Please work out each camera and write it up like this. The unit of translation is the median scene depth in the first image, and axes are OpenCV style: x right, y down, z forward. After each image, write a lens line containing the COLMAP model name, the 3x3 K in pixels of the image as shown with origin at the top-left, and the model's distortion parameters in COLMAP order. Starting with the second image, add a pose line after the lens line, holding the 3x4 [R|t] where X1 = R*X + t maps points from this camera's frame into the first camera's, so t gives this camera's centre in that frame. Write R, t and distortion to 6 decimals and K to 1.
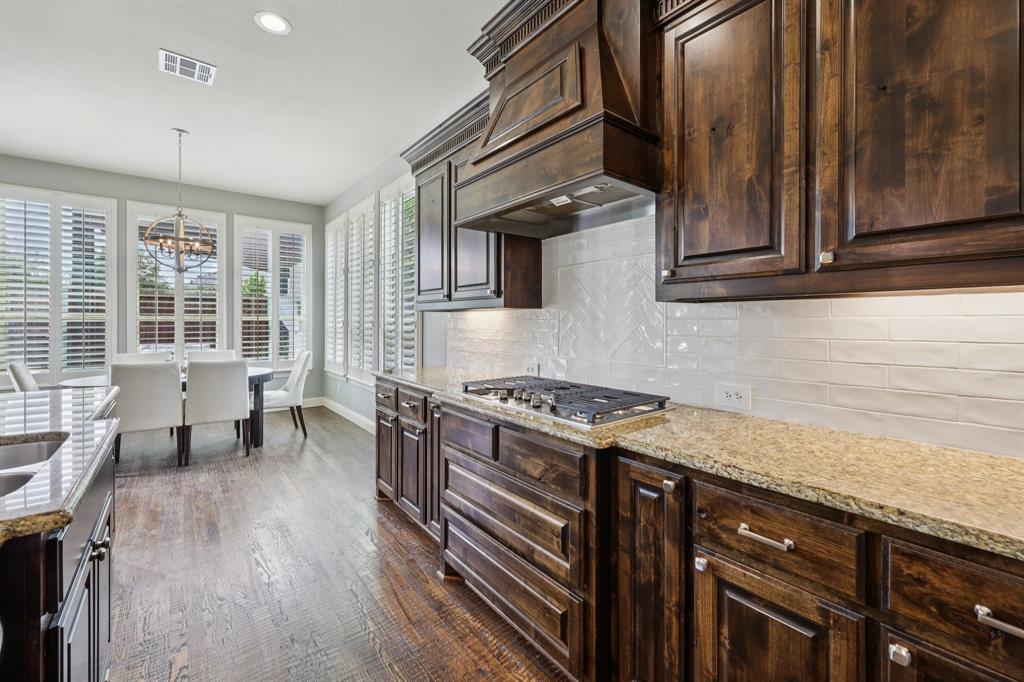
lens RADIAL K [[416.5, 0, 512.9], [0, 416.5, 324.2], [0, 0, 1]] dist [-0.000197, 0.000044]
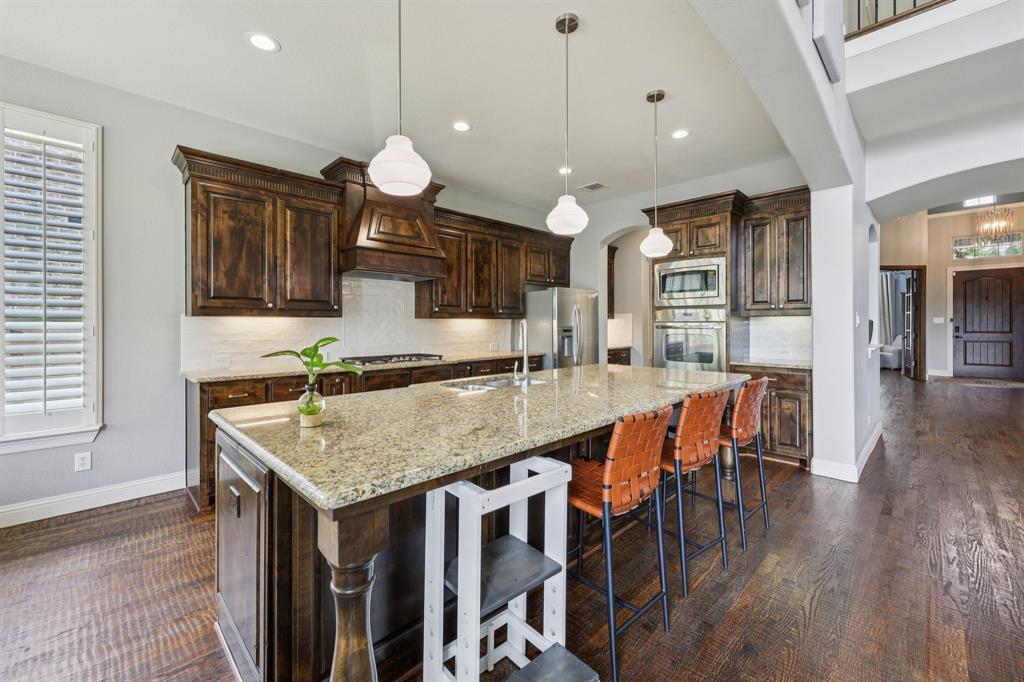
lens RADIAL K [[418.2, 0, 510.8], [0, 418.2, 326.5], [0, 0, 1]] dist [-0.001732, -0.000037]
pose [[-0.103179, -0.003643, 0.994656, -1.690080], [0.004883, 0.999979, 0.004169, -0.004747], [-0.994651, 0.005287, -0.103160, 0.490230]]
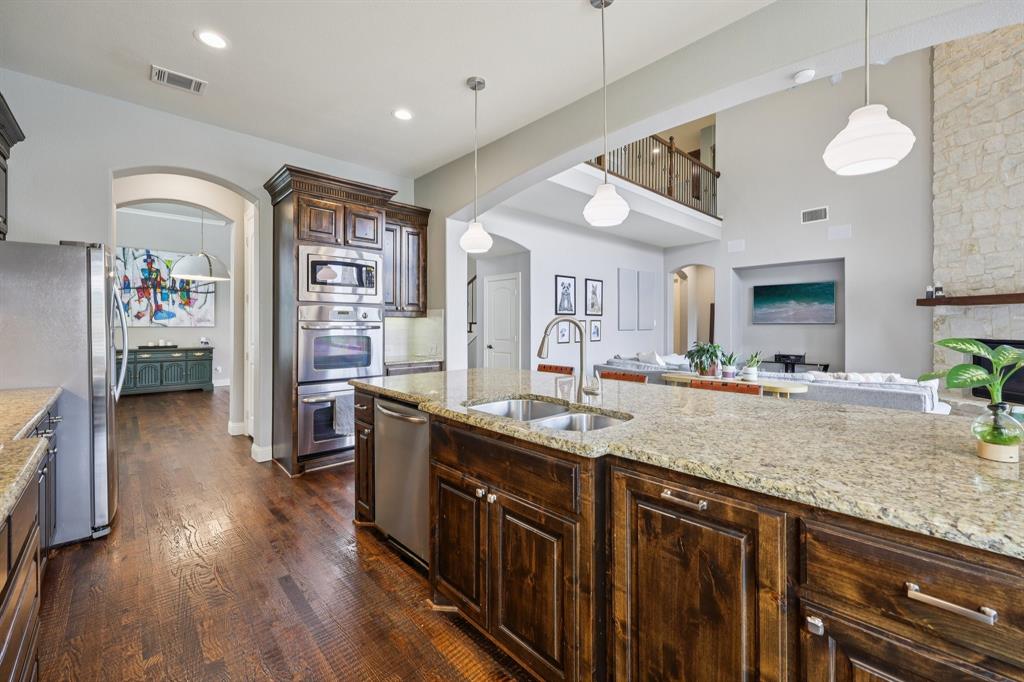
lens RADIAL K [[418.2, 0, 510.8], [0, 418.2, 326.5], [0, 0, 1]] dist [-0.001732, -0.000037]
pose [[-0.997113, -0.001411, -0.075923, -0.460348], [-0.002034, 0.999965, 0.008122, -0.006994], [0.075909, 0.008253, -0.997081, 1.144347]]
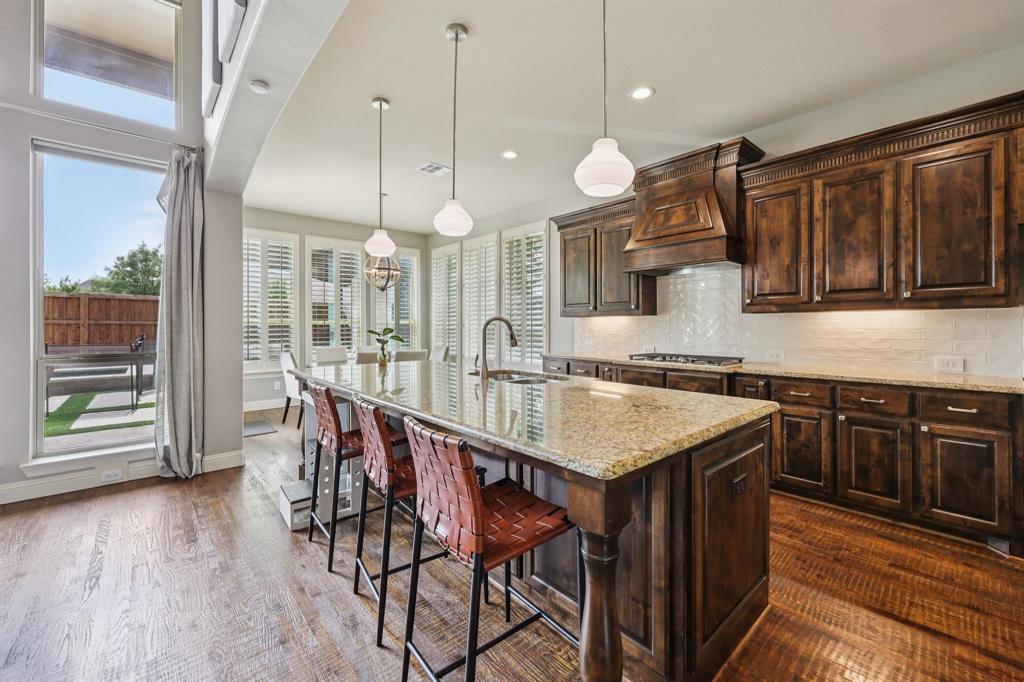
lens RADIAL K [[418.2, 0, 510.8], [0, 418.2, 326.5], [0, 0, 1]] dist [-0.001732, -0.000037]
pose [[0.999120, -0.005720, 0.041545, -0.648187], [0.005689, 0.999983, 0.000862, 0.005277], [-0.041549, -0.000625, 0.999136, -0.777801]]
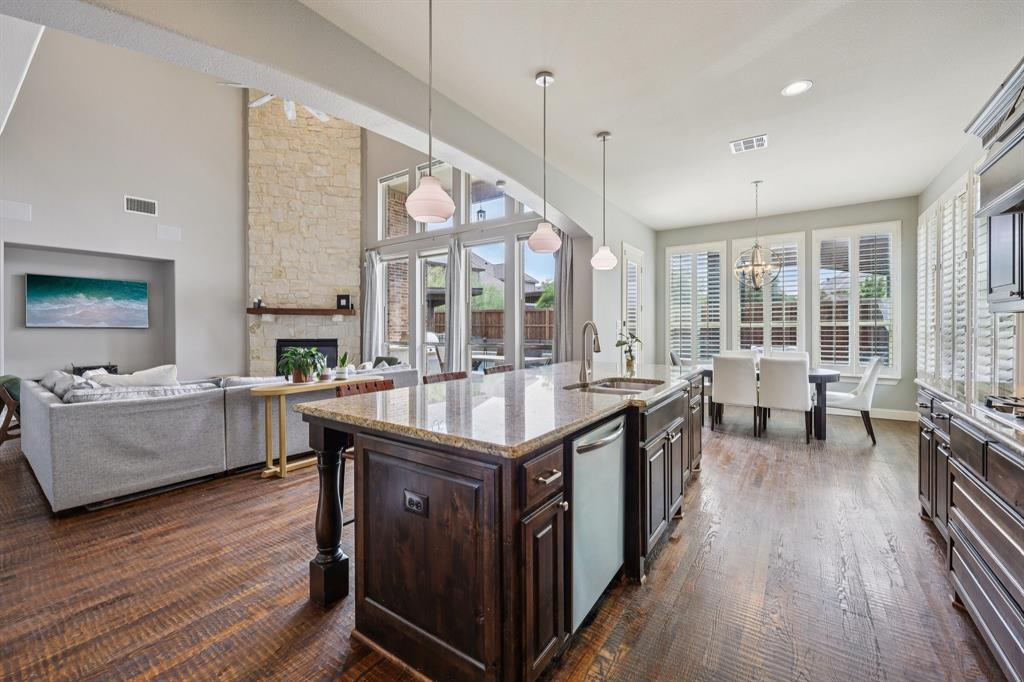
lens RADIAL K [[413.8, 0, 515.0], [0, 413.8, 329.7], [0, 0, 1]] dist [0.003631, 0.000374]
pose [[0.283414, -0.000226, -0.958998, 0.379193], [-0.000469, 1.000000, -0.000375, 0.003335], [0.958998, 0.000556, 0.283414, -0.164015]]
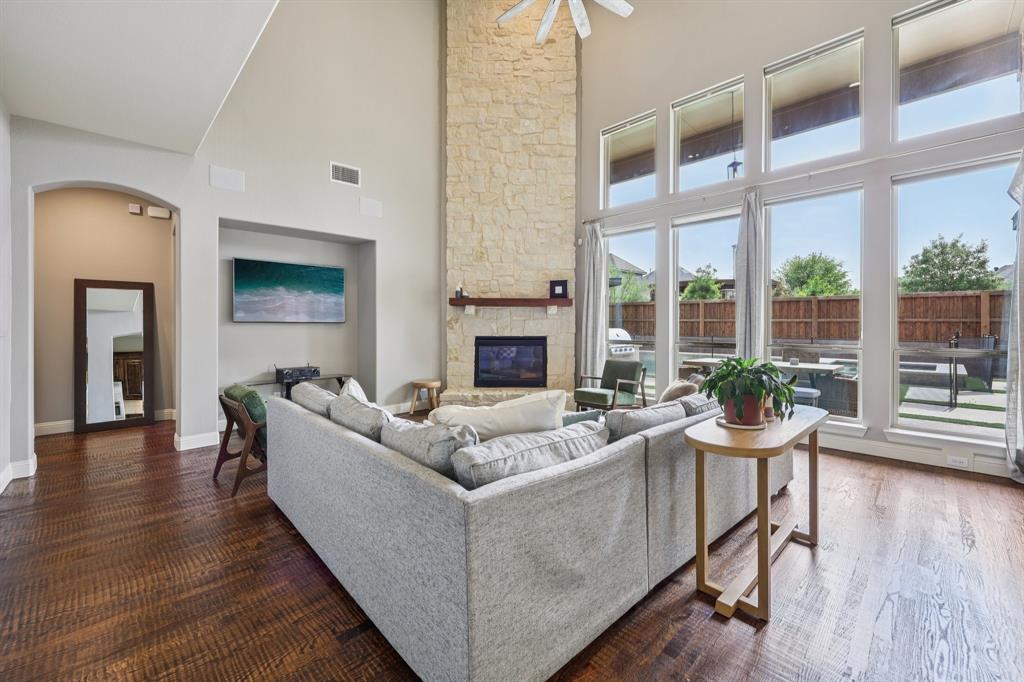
lens RADIAL K [[416.5, 0, 512.9], [0, 416.5, 324.2], [0, 0, 1]] dist [-0.000197, 0.000044]
pose [[0.104498, -0.001898, -0.994523, -0.591282], [-0.002106, 0.999996, -0.002130, 0.004814], [0.994523, 0.002317, 0.104494, -1.075288]]
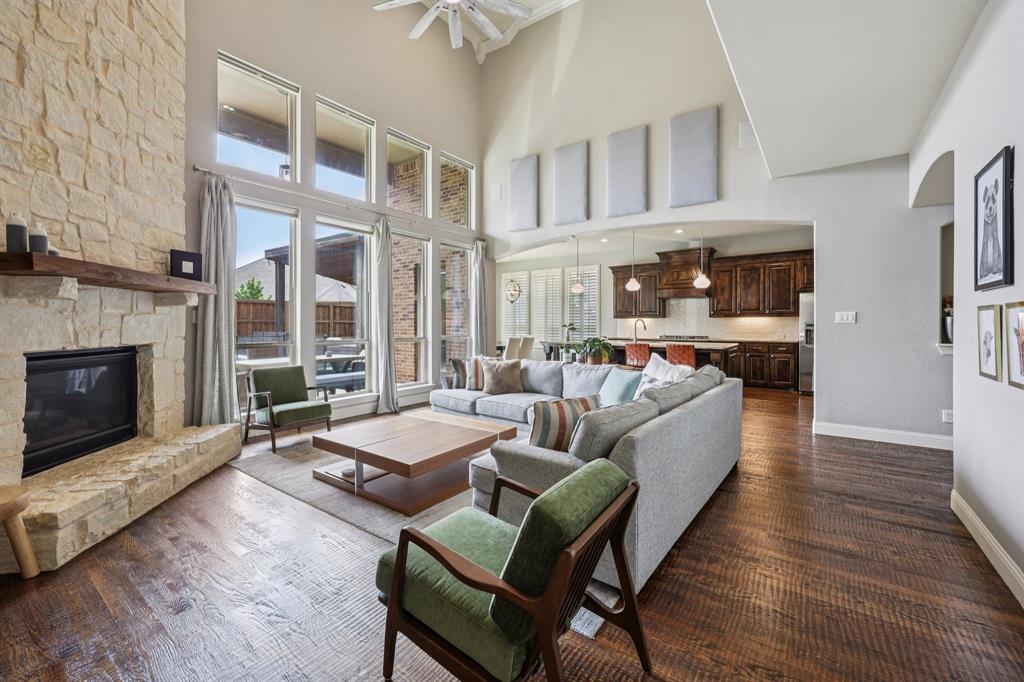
lens RADIAL K [[418.2, 0, 510.8], [0, 418.2, 326.5], [0, 0, 1]] dist [-0.001732, -0.000037]
pose [[0.966812, -0.007098, 0.255391, -2.321807], [0.005662, 0.999964, 0.006358, 0.008029], [-0.255426, -0.004701, 0.966817, -2.357252]]
